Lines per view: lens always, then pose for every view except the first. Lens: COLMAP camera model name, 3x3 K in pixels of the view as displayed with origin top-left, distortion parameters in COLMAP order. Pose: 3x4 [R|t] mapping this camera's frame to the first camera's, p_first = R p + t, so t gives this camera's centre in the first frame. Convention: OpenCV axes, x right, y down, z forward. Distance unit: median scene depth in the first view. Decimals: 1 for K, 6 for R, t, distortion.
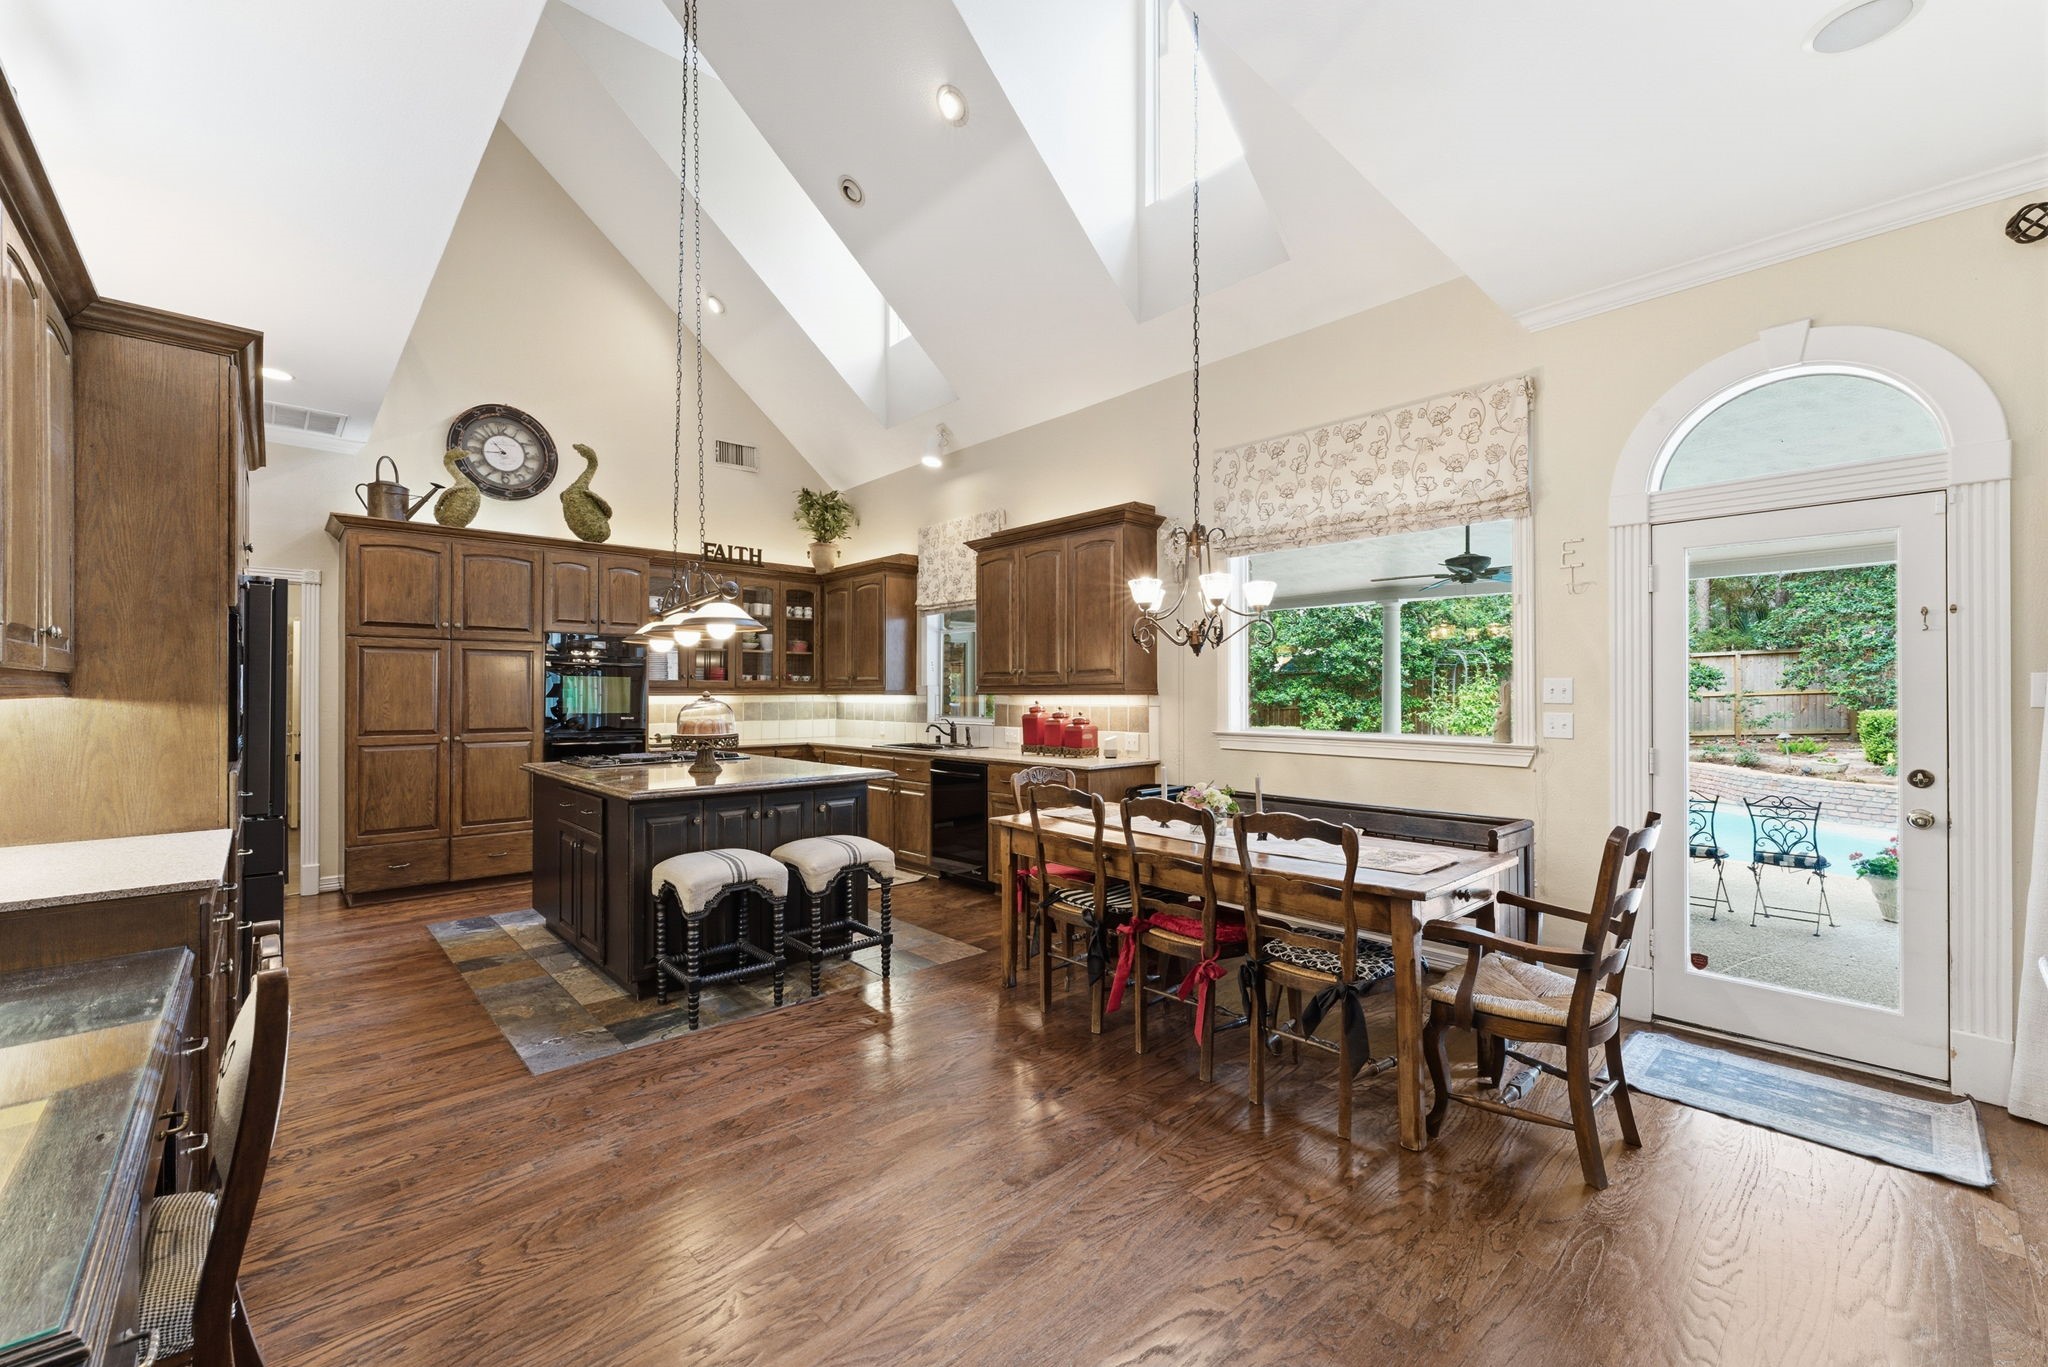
lens RADIAL K [[821.8, 0, 1039.2], [0, 821.8, 684.2], [0, 0, 1]] dist [-0.003066, 0.000538]
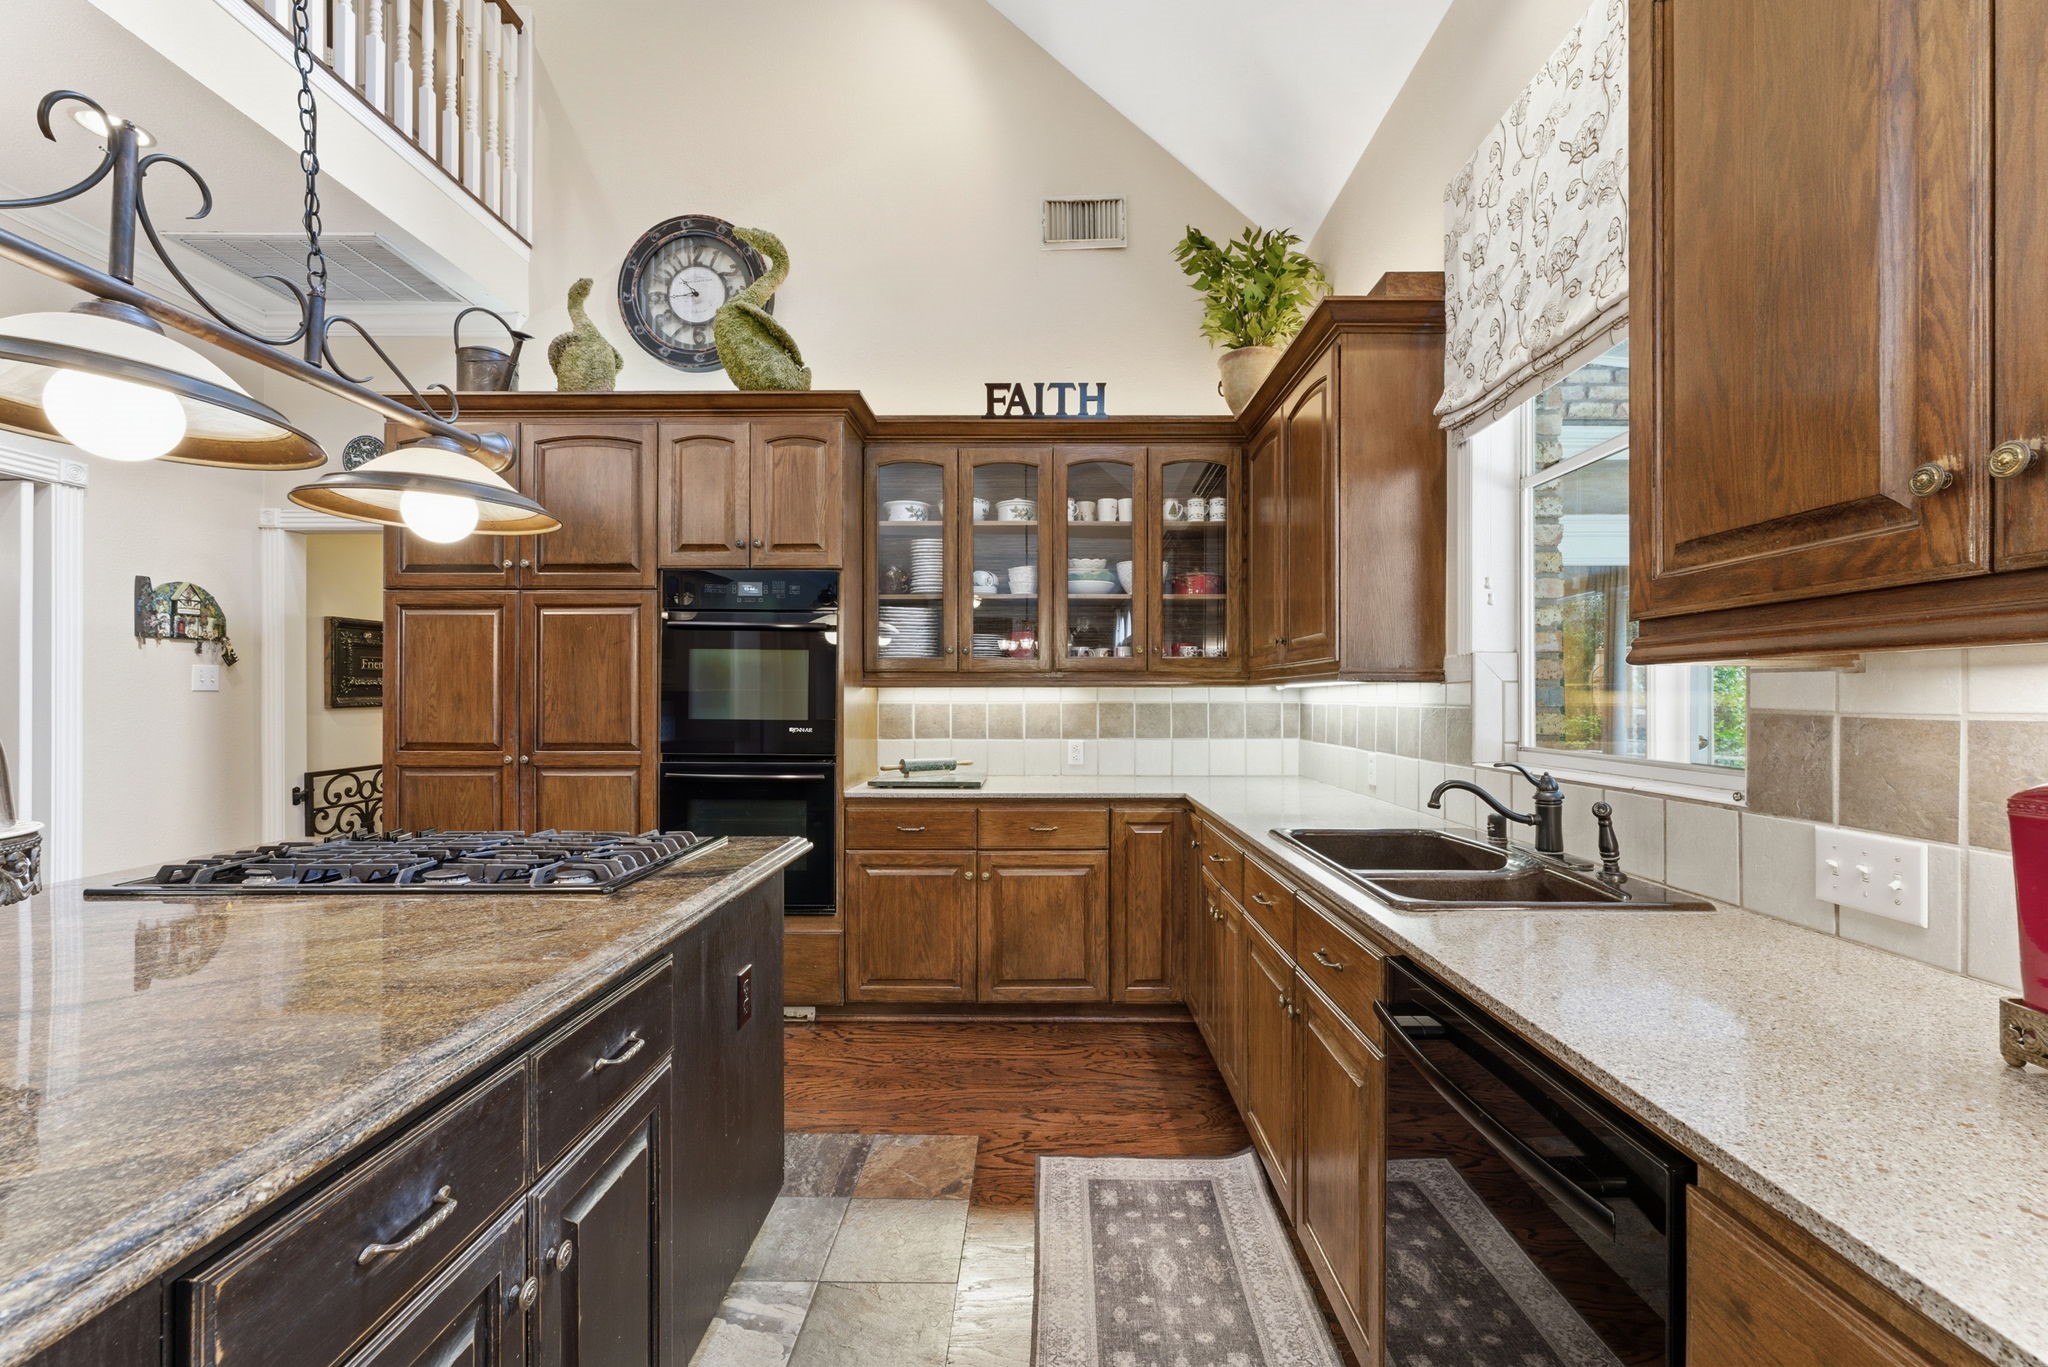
lens RADIAL K [[821.8, 0, 1039.5], [0, 821.8, 694.5], [0, 0, 1]] dist [-0.003066, 0.000538]
pose [[0.724374, -0.001514, -0.689406, -0.044629], [0.007111, 0.999961, 0.005275, 0.018984], [0.689371, -0.008723, 0.724356, 0.790639]]
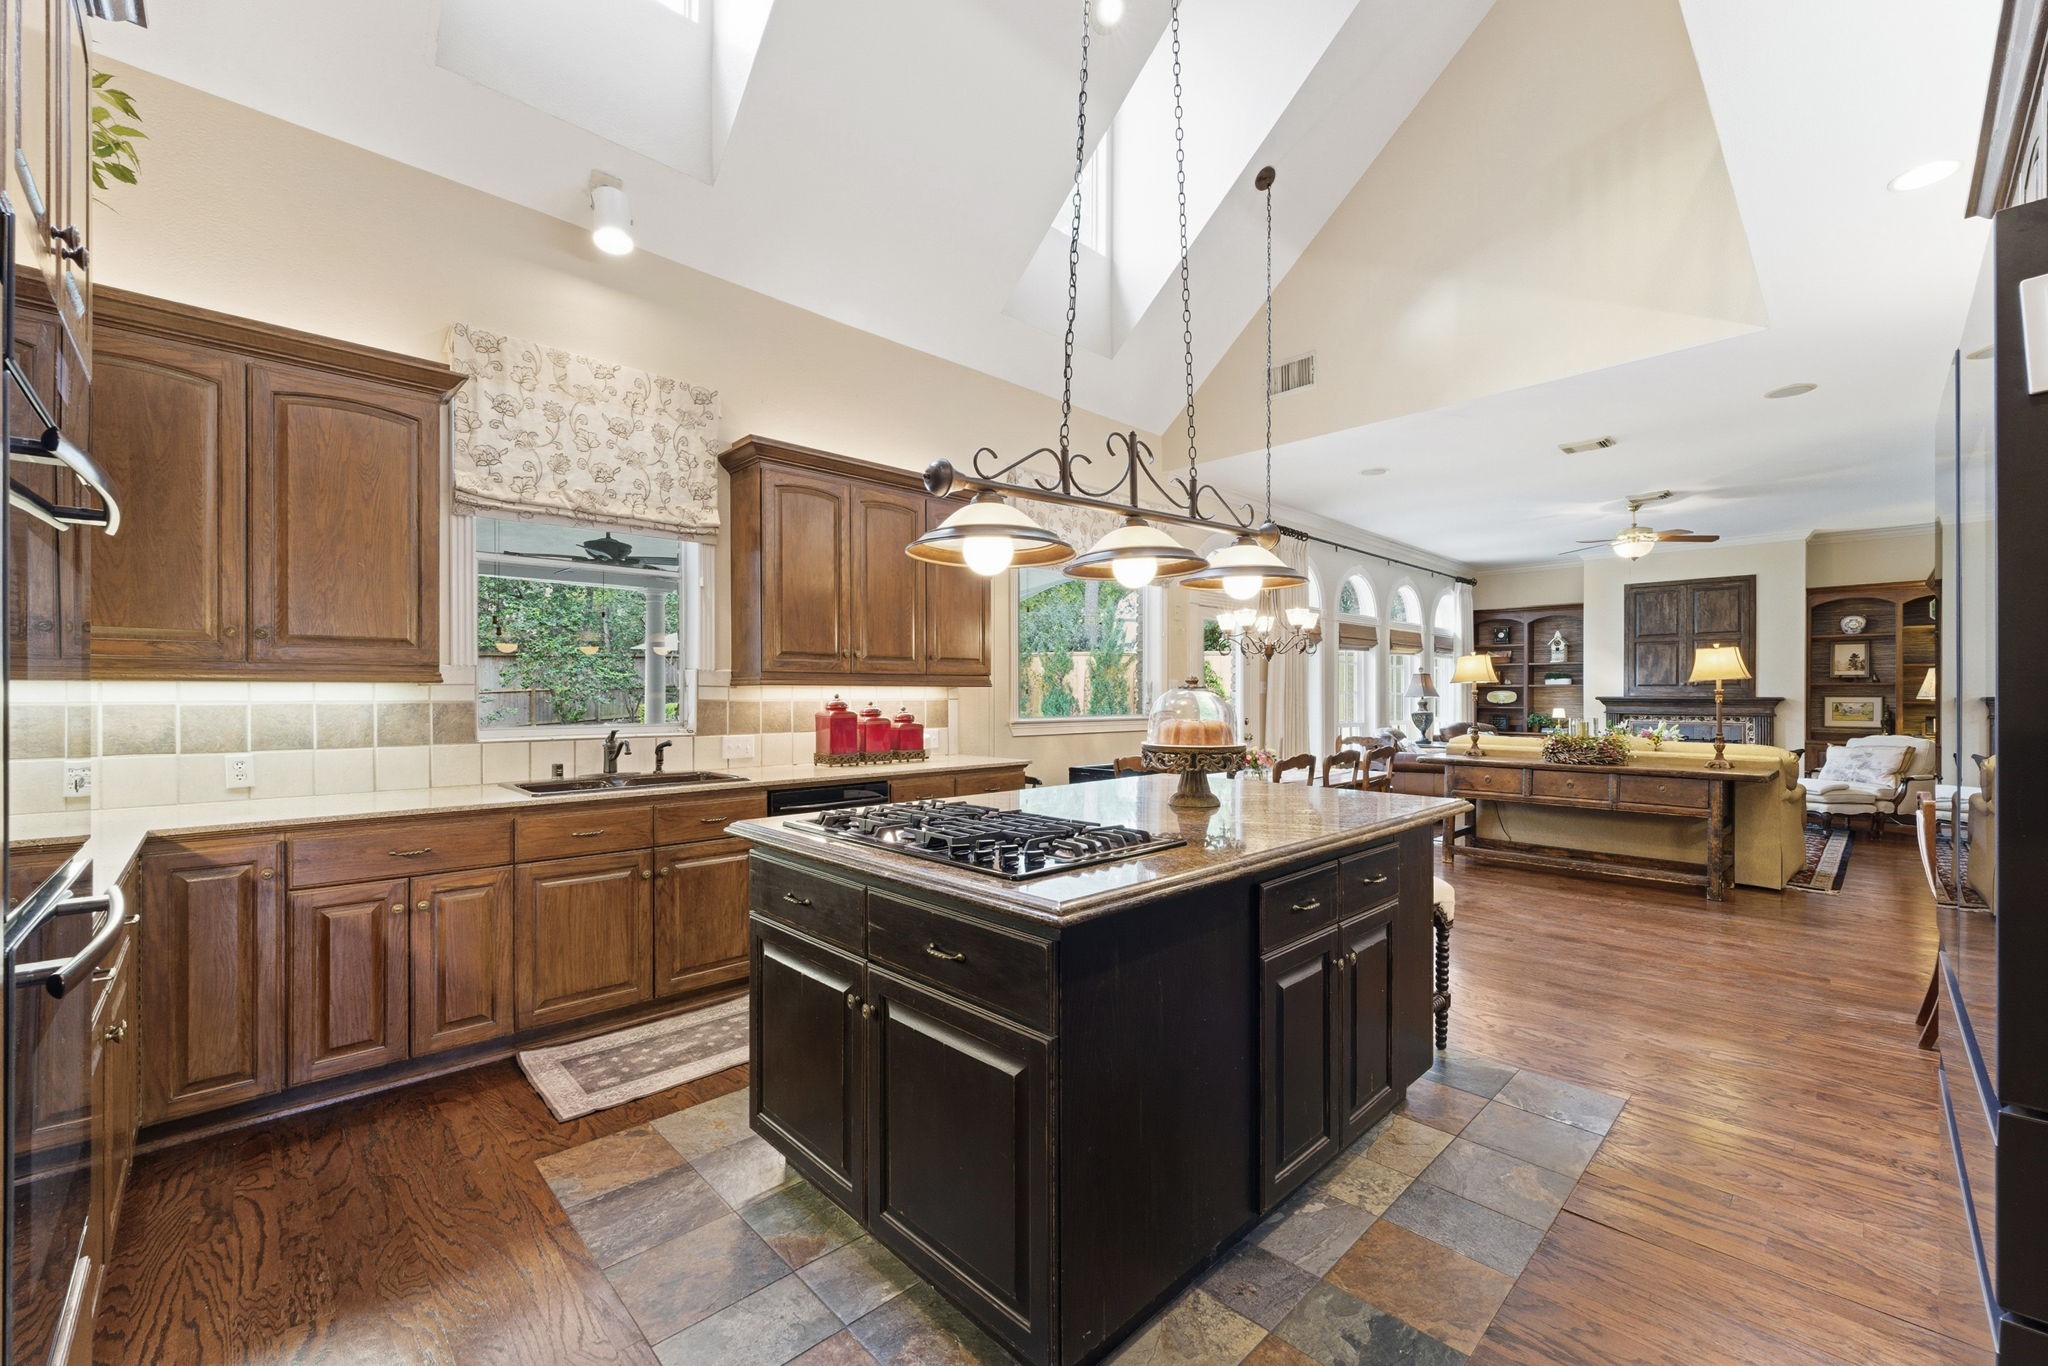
lens RADIAL K [[821.8, 0, 1044.4], [0, 821.8, 697.9], [0, 0, 1]] dist [-0.003066, 0.000538]
pose [[-0.020447, -0.004296, 0.999782, -0.754814], [-0.012585, 0.999913, 0.004039, 0.018449], [-0.999712, -0.012499, -0.020499, 0.835549]]
